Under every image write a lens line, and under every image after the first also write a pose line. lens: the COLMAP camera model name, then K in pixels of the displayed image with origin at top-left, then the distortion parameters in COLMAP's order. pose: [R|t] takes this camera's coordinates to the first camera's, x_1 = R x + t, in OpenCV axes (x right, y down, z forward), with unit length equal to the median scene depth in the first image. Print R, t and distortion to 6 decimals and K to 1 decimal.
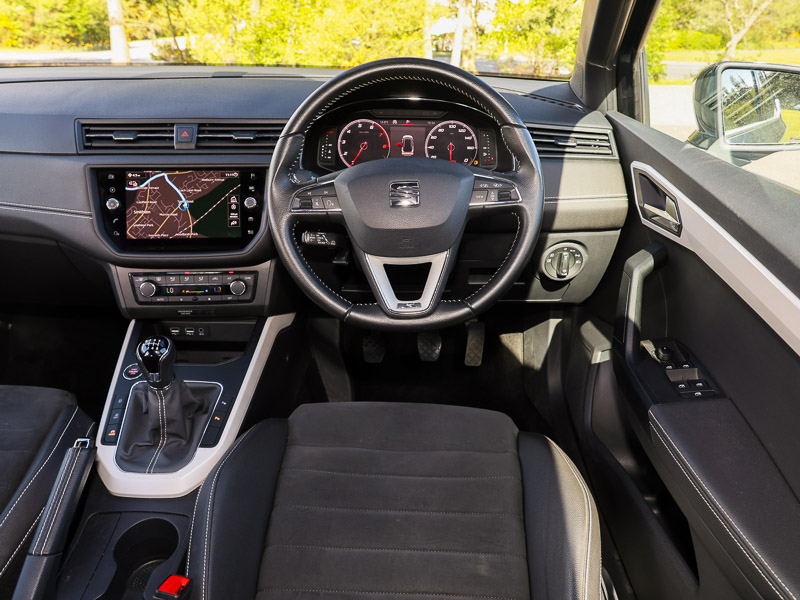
lens RADIAL K [[627.6, 0, 406.6], [0, 627.6, 298.1], [0, 0, 1]] dist [0.017705, -0.010295]
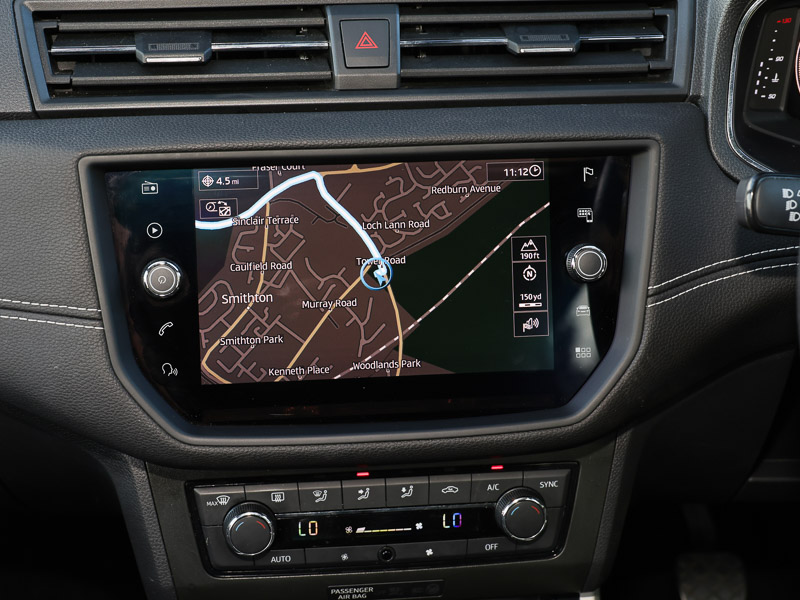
lens RADIAL K [[1450.8, 0, 398.8], [0, 1450.8, 300.6], [0, 0, 1]] dist [0.056784, 0.000000]
pose [[0.998795, -0.017017, 0.046037, -0.375461], [0.015249, 0.999142, 0.038500, -0.161015], [-0.046653, -0.037752, 0.998198, 0.274488]]
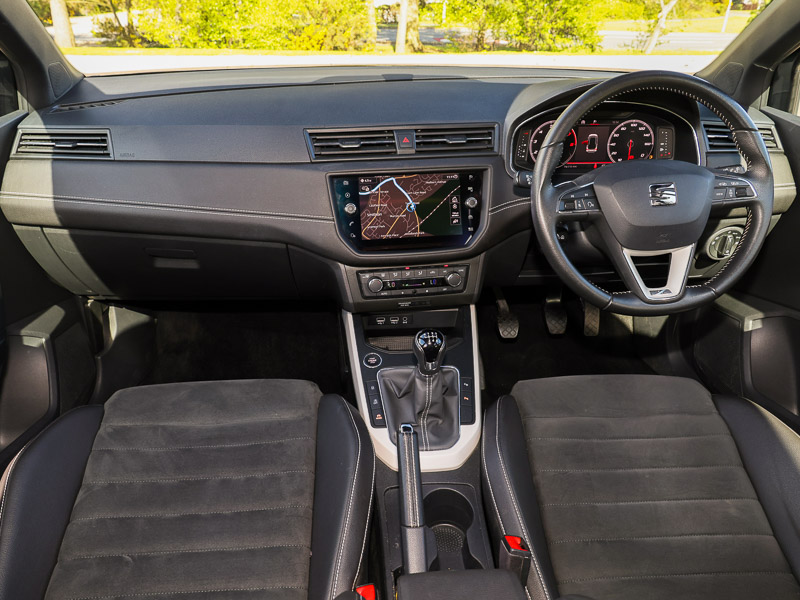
lens RADIAL K [[627.6, 0, 390.1], [0, 627.6, 298.9], [0, 0, 1]] dist [0.017705, -0.010295]
pose [[0.995678, -0.046166, 0.080581, -0.483935], [0.041797, 0.997606, 0.055087, -0.049680], [-0.082931, -0.051481, 0.995225, -0.087465]]
